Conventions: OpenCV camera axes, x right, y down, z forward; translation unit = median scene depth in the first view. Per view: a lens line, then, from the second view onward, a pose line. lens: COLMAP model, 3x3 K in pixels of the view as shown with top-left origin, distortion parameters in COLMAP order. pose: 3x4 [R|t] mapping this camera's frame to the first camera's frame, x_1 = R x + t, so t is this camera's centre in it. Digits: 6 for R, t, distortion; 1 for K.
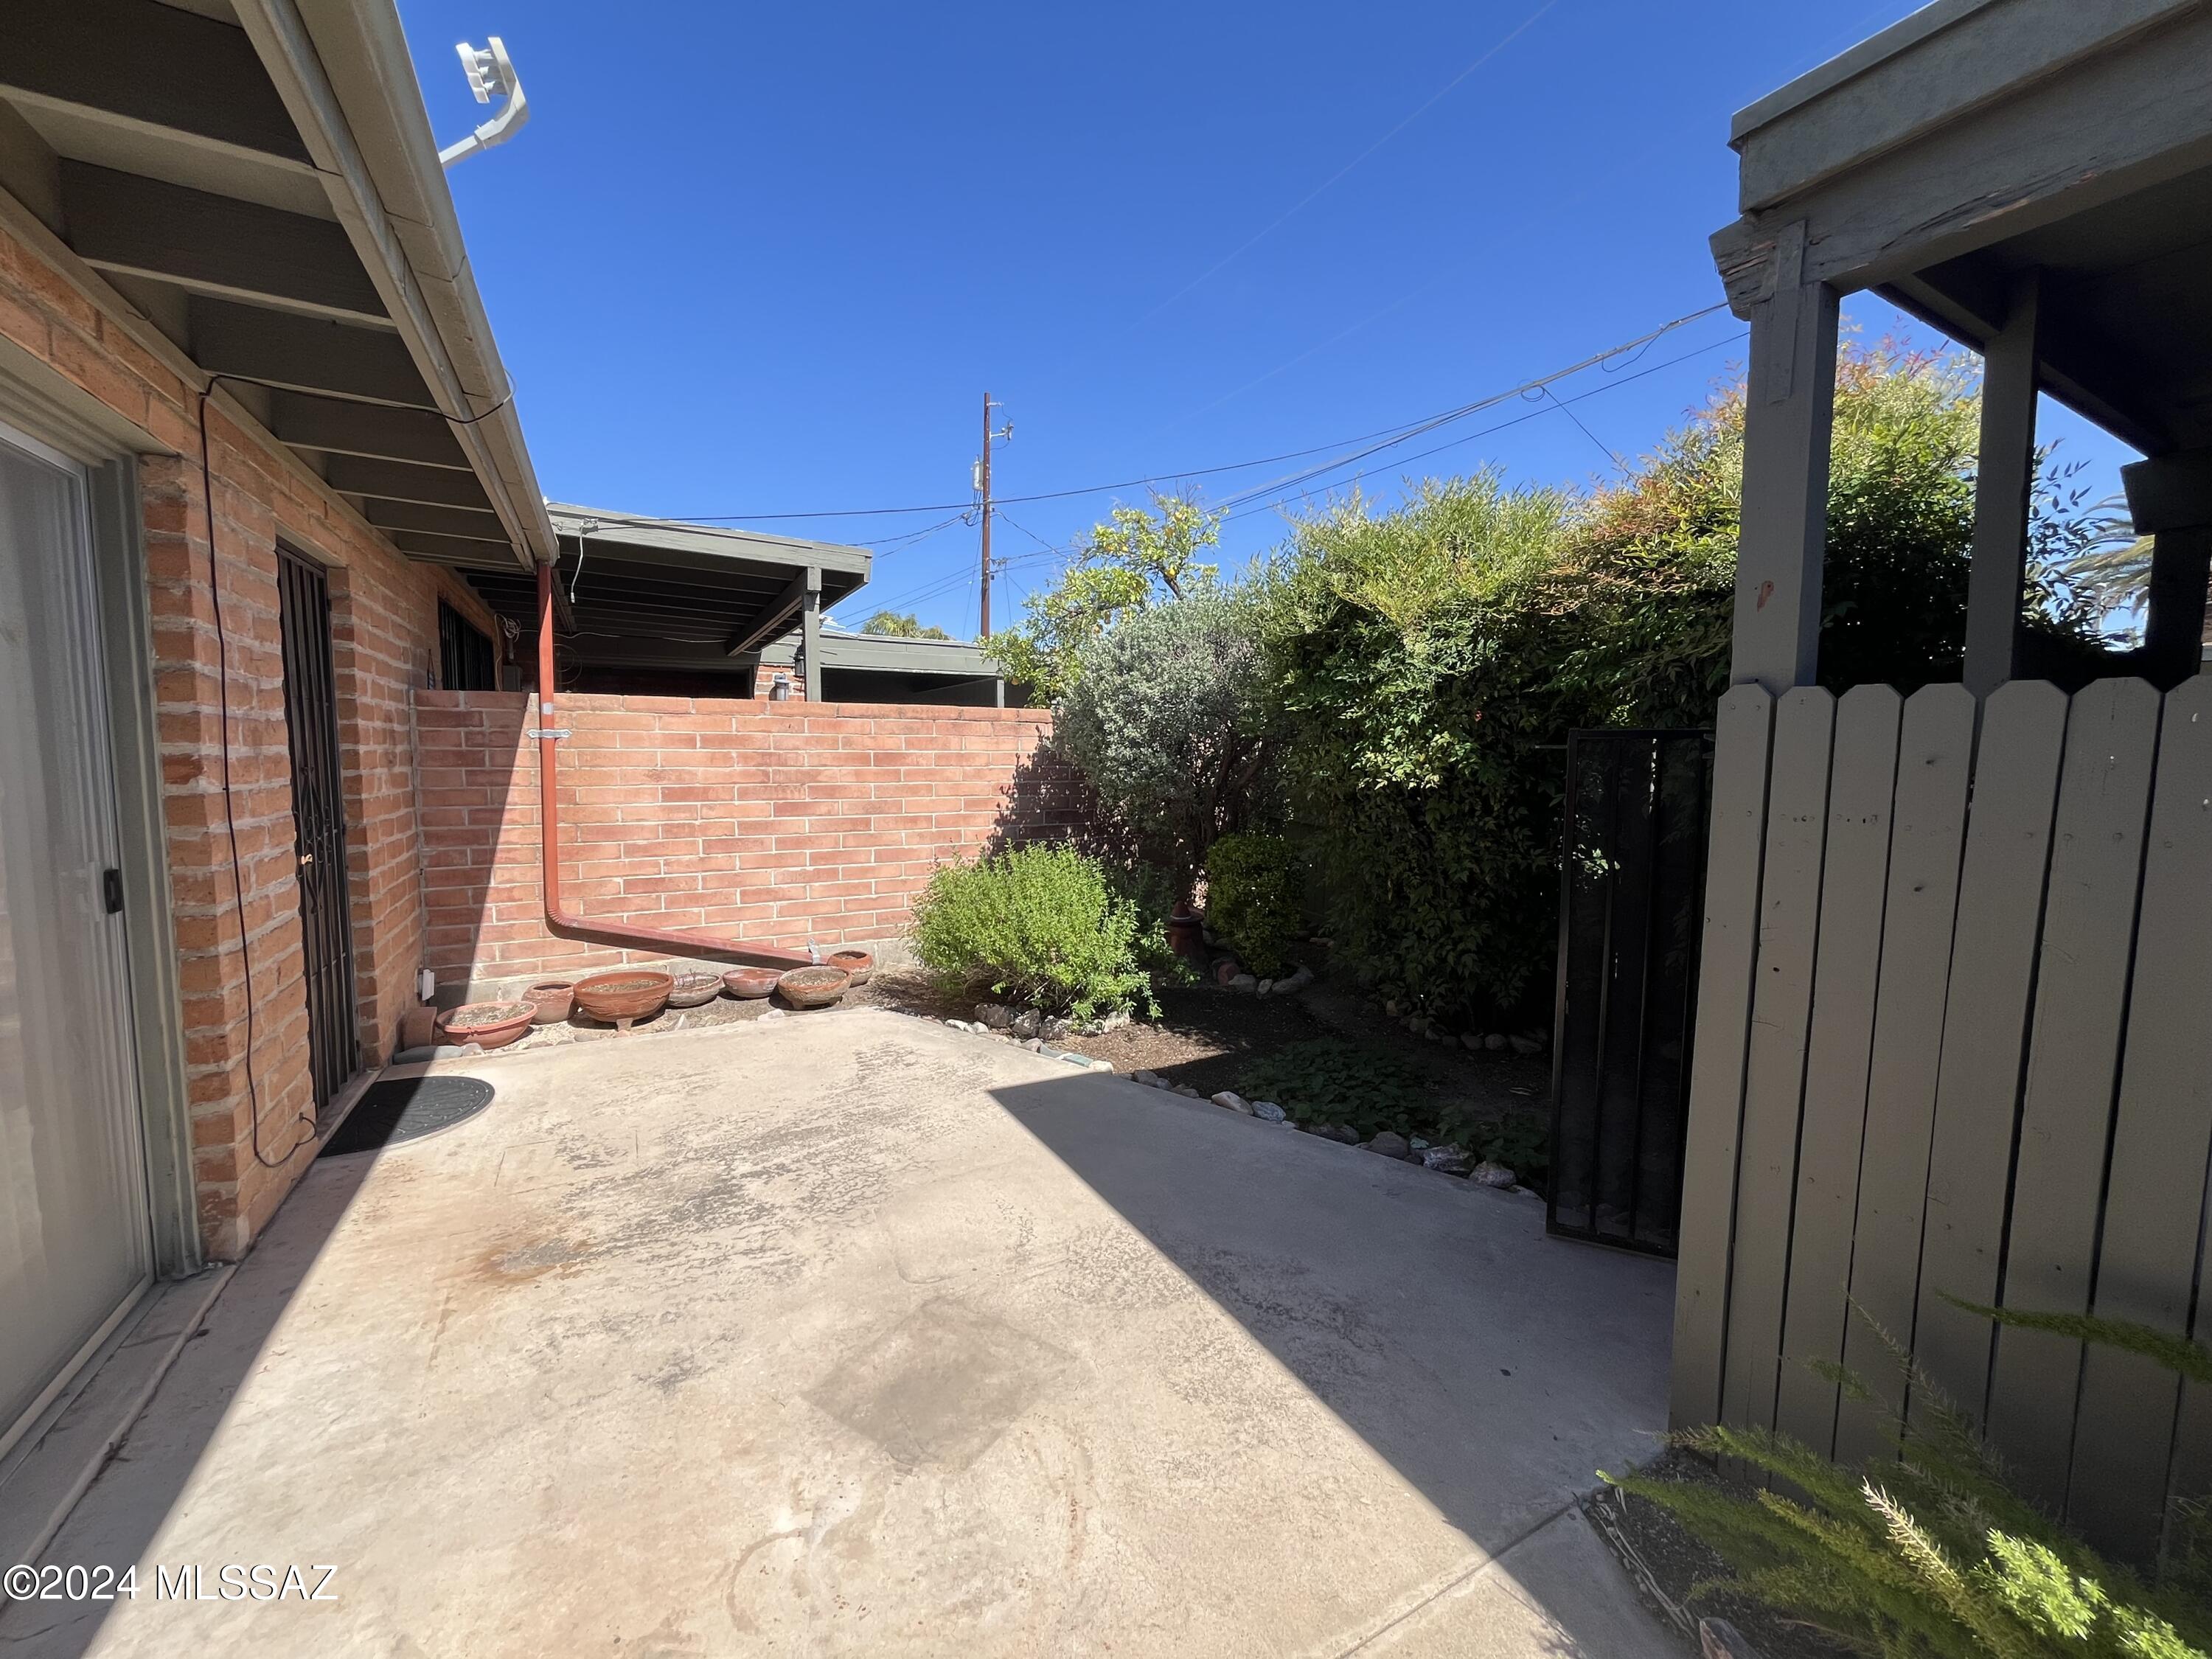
lens RADIAL K [[890.0, 0, 1109.0], [0, 890.0, 824.3], [0, 0, 1]] dist [-0.003381, -0.000084]
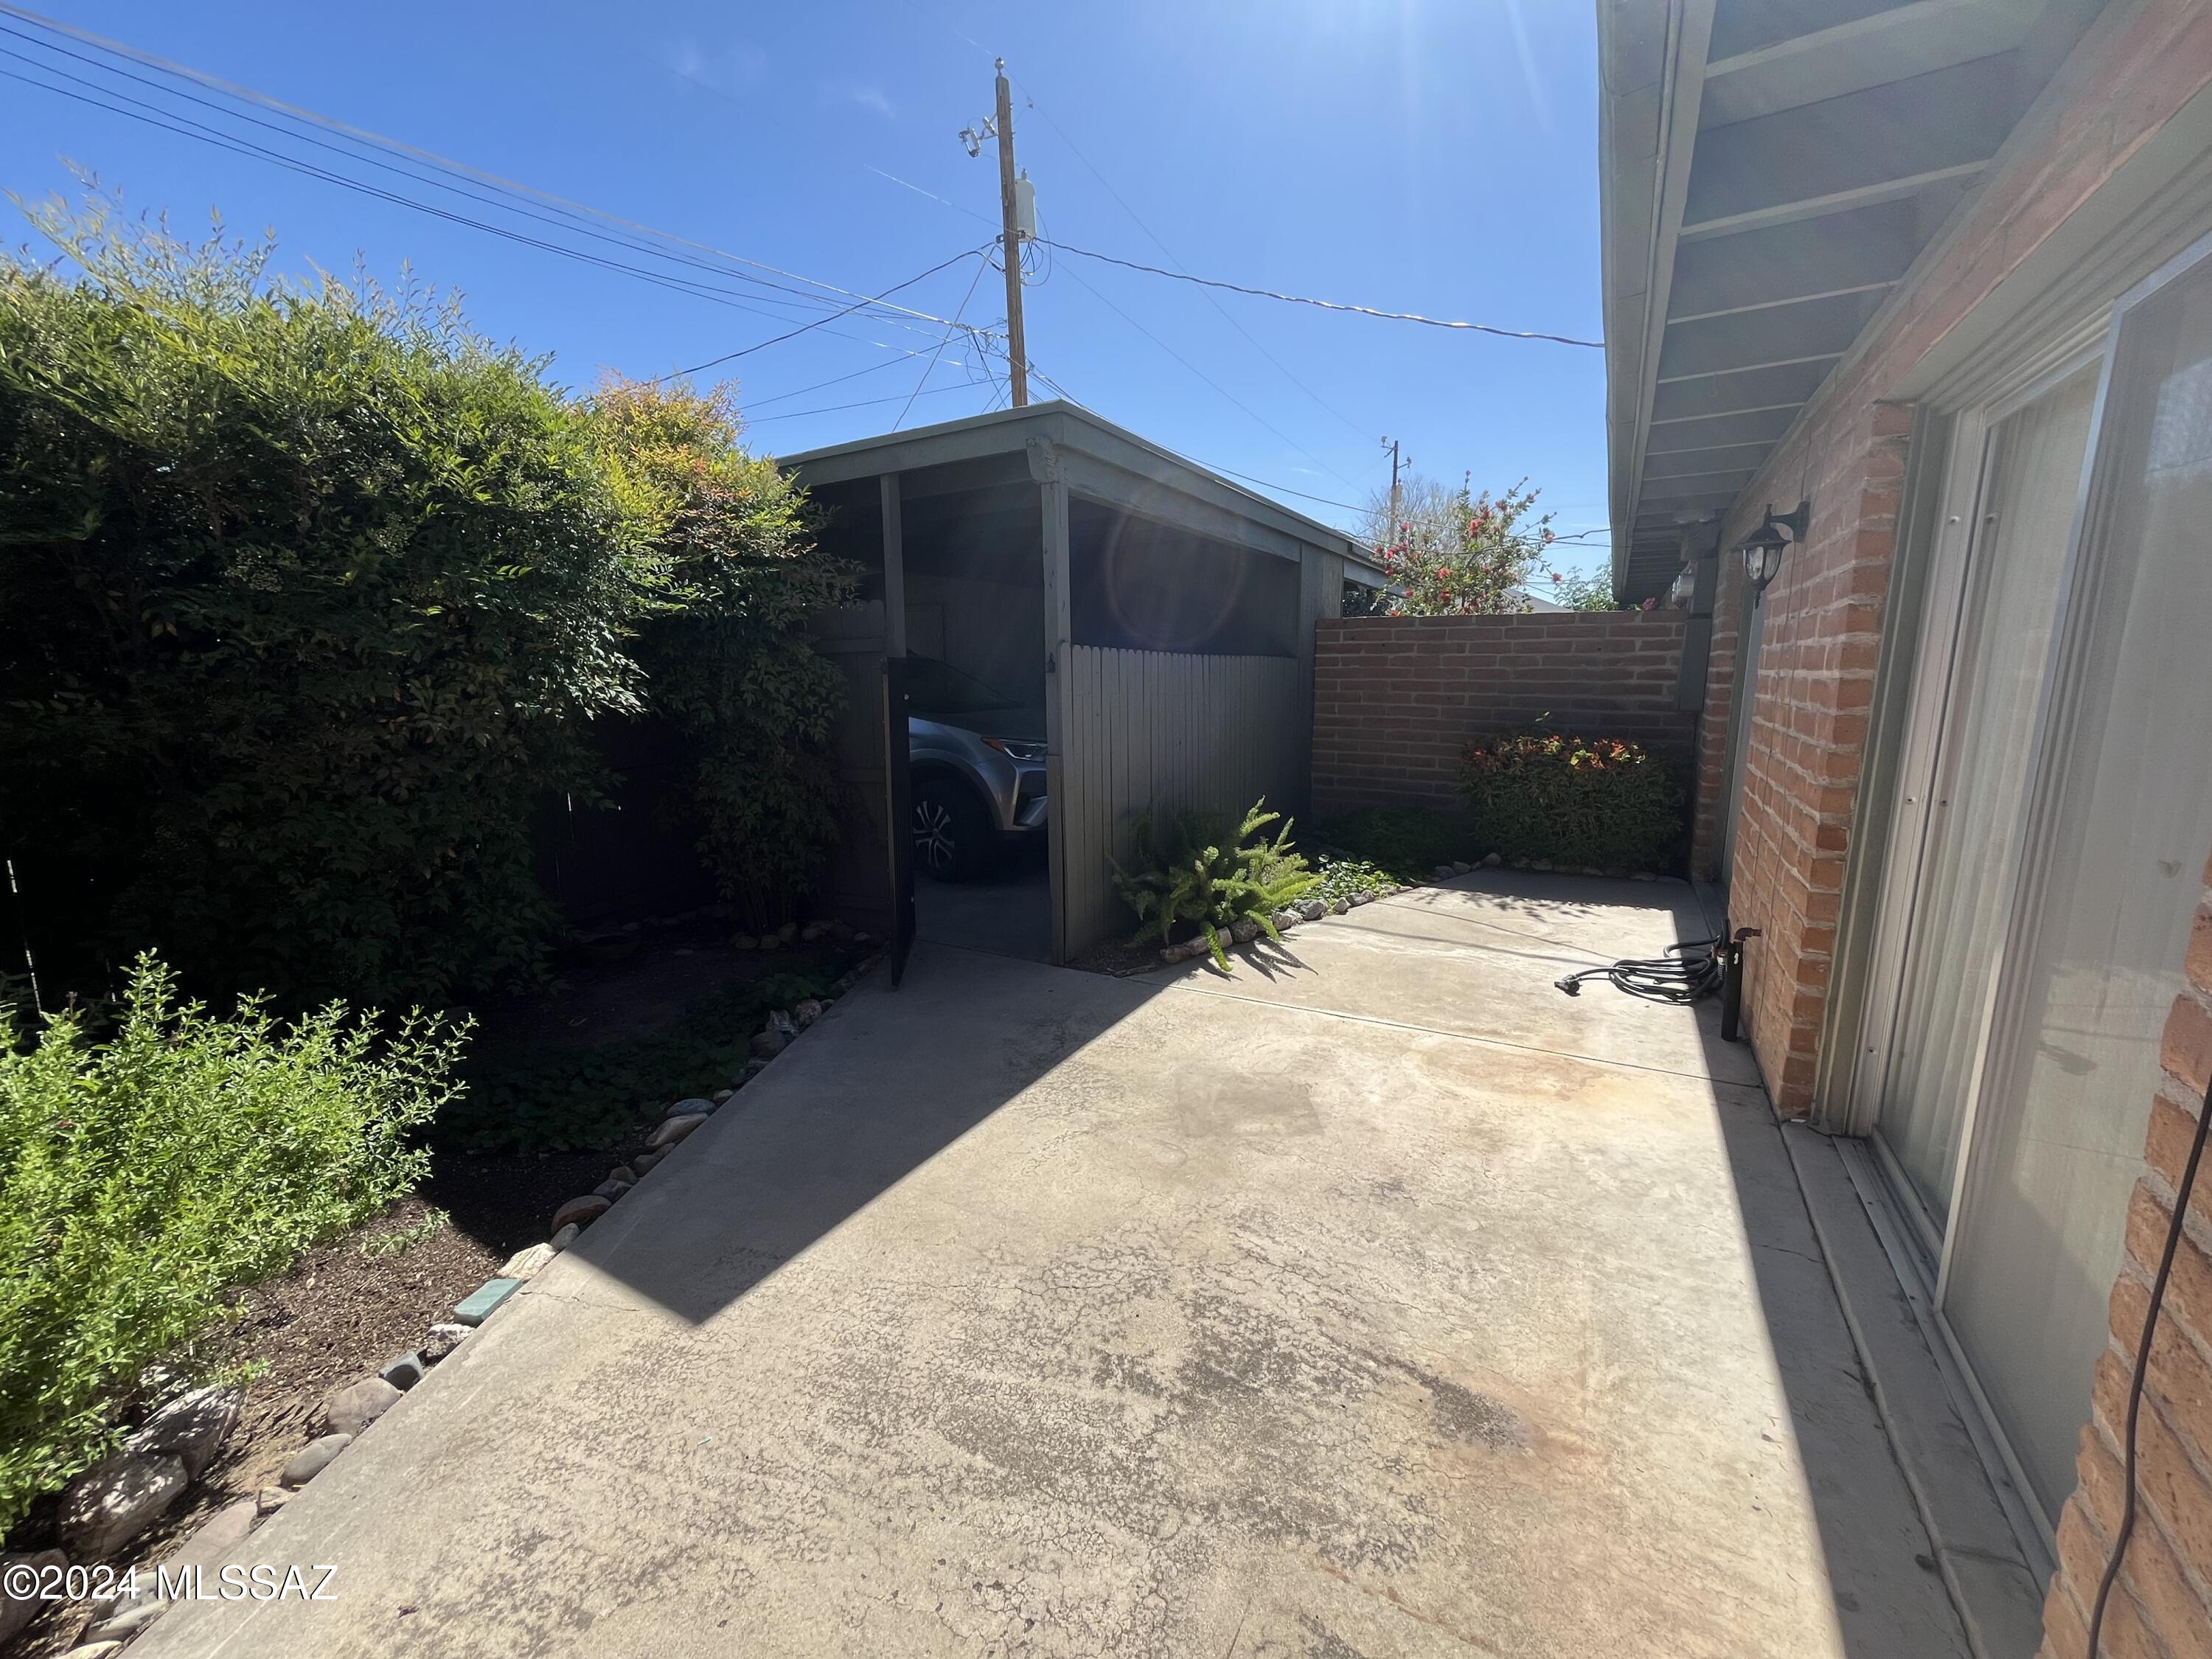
lens RADIAL K [[890.0, 0, 1109.0], [0, 890.0, 824.3], [0, 0, 1]] dist [-0.003381, -0.000084]
pose [[-0.529180, -0.152263, 0.834736, -0.527213], [0.072518, 0.972052, 0.223283, -0.074878], [-0.845405, 0.178690, -0.503349, 0.793115]]
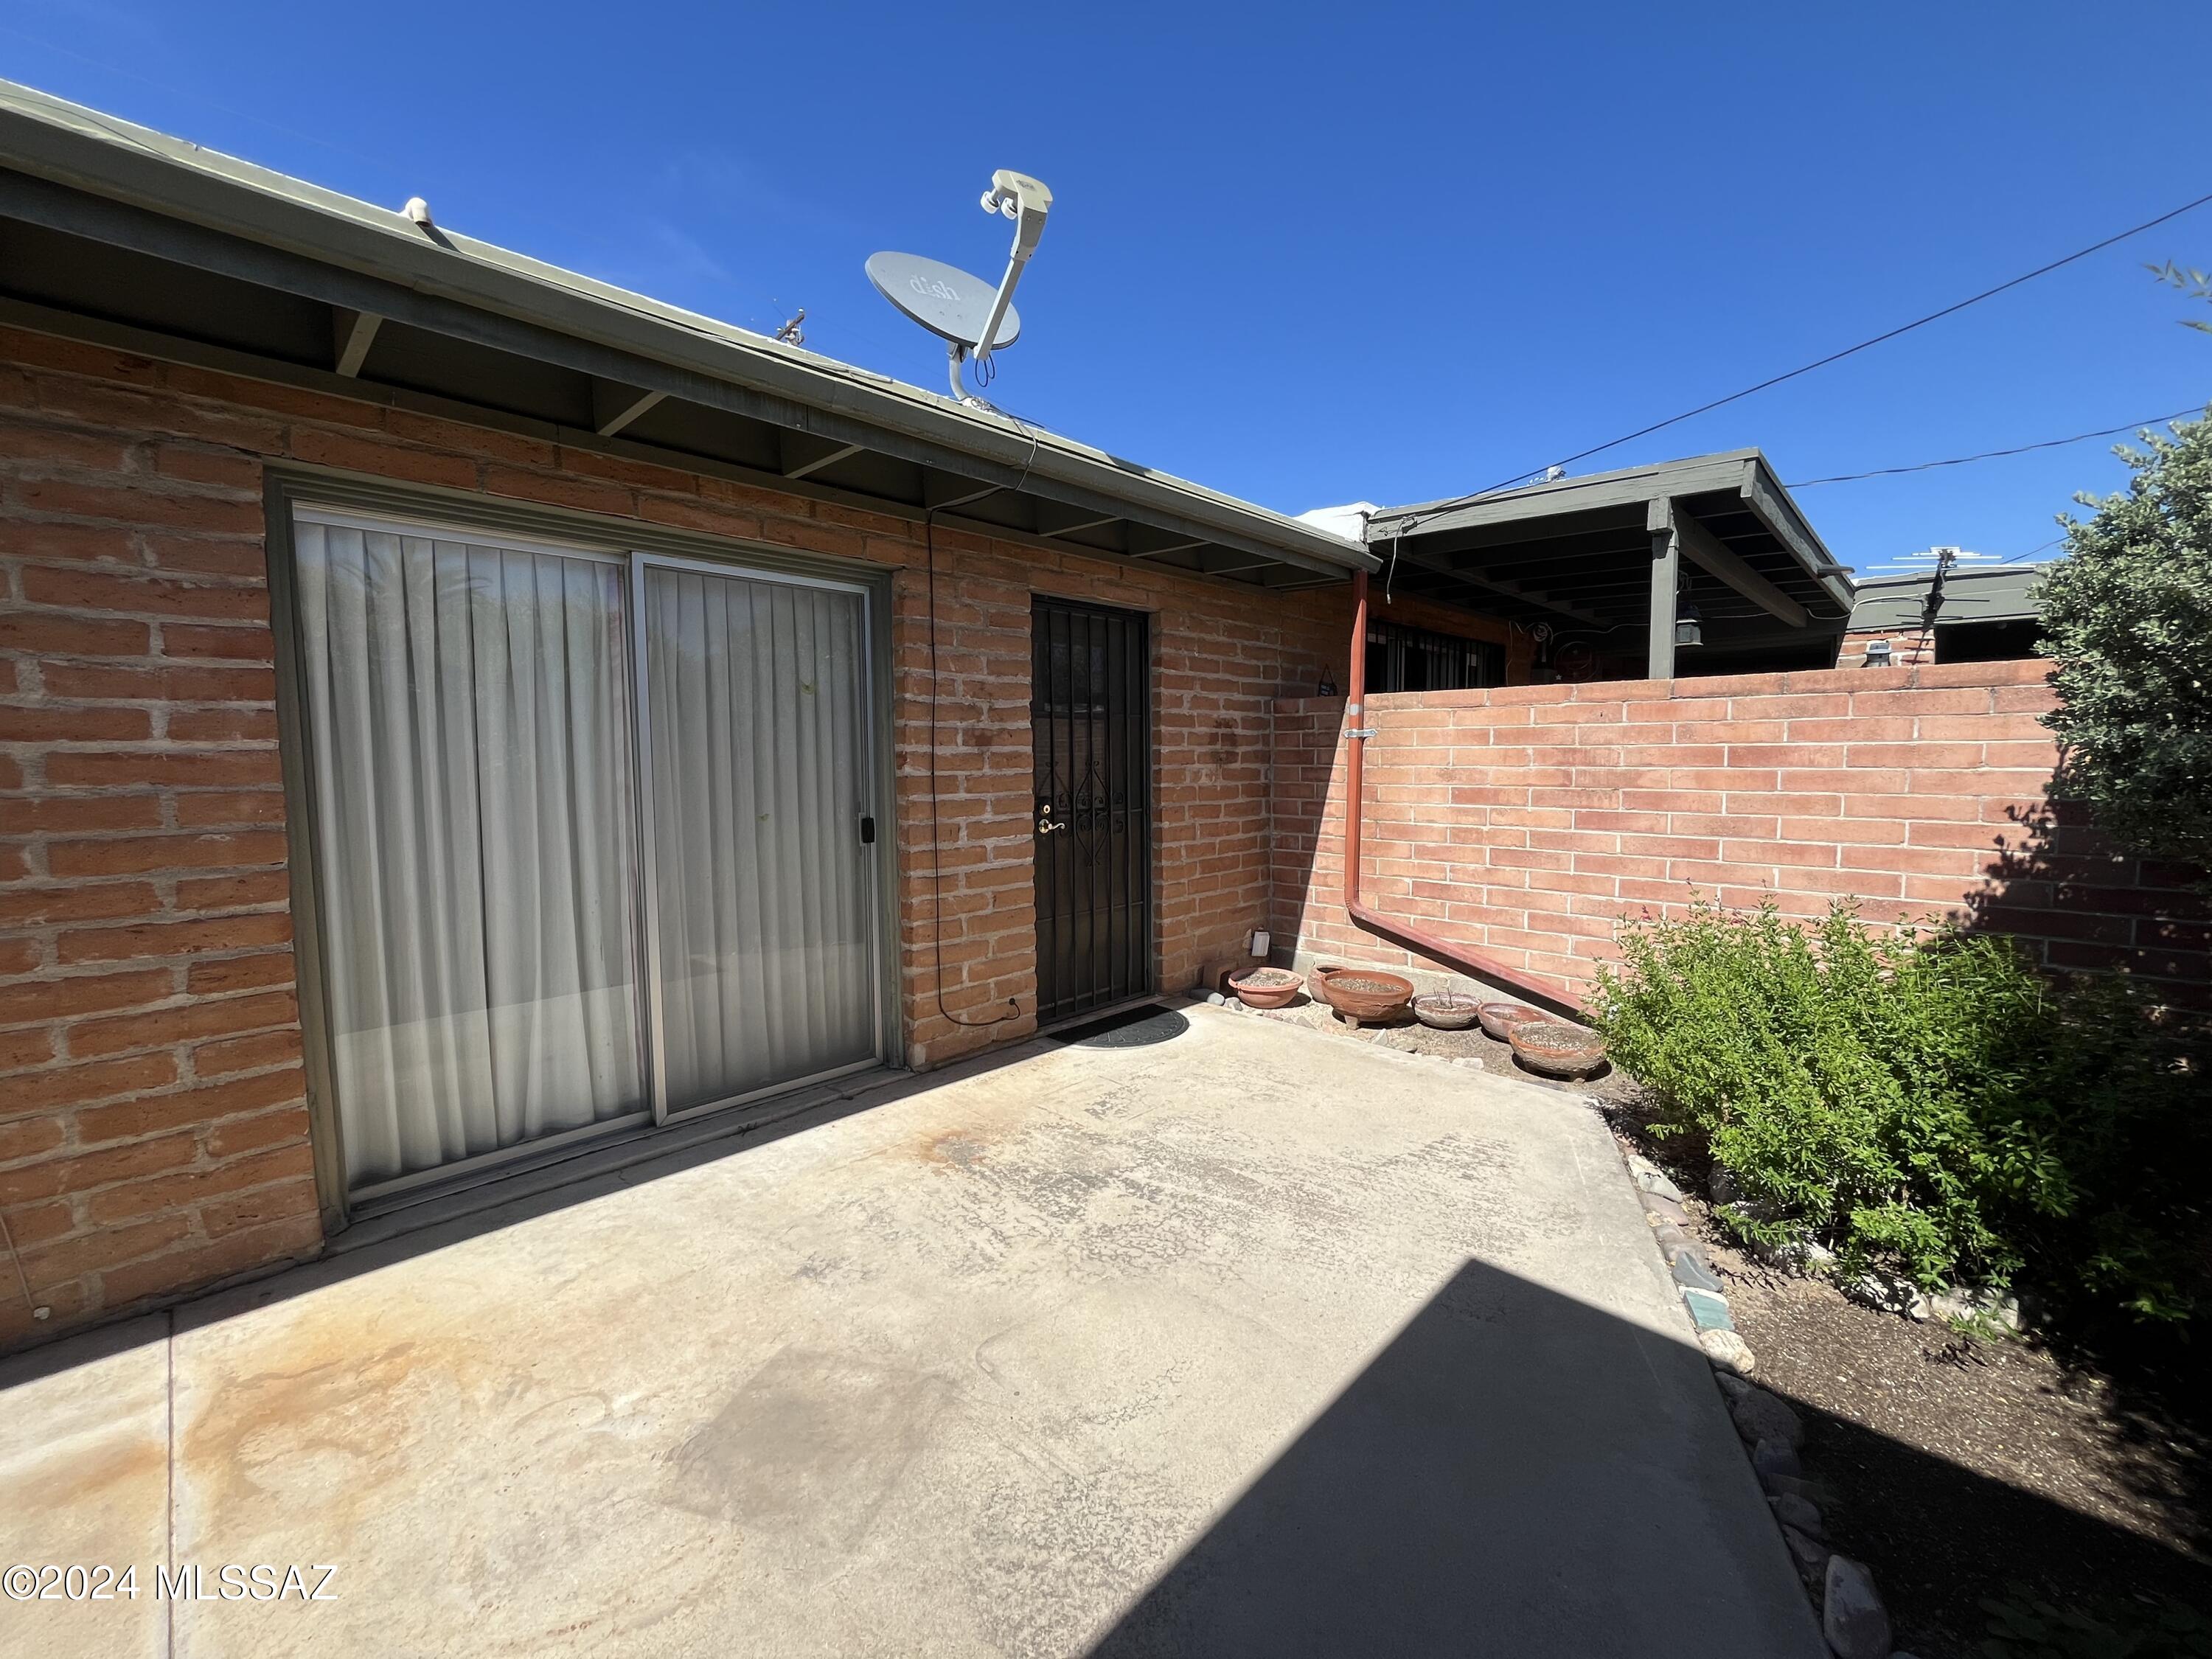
lens RADIAL K [[890.0, 0, 1109.0], [0, 890.0, 824.3], [0, 0, 1]] dist [-0.003381, -0.000084]
pose [[0.294665, 0.065534, -0.953351, 0.305412], [-0.071194, 0.996379, 0.046486, -0.023049], [0.952945, 0.054175, 0.298263, 0.421238]]
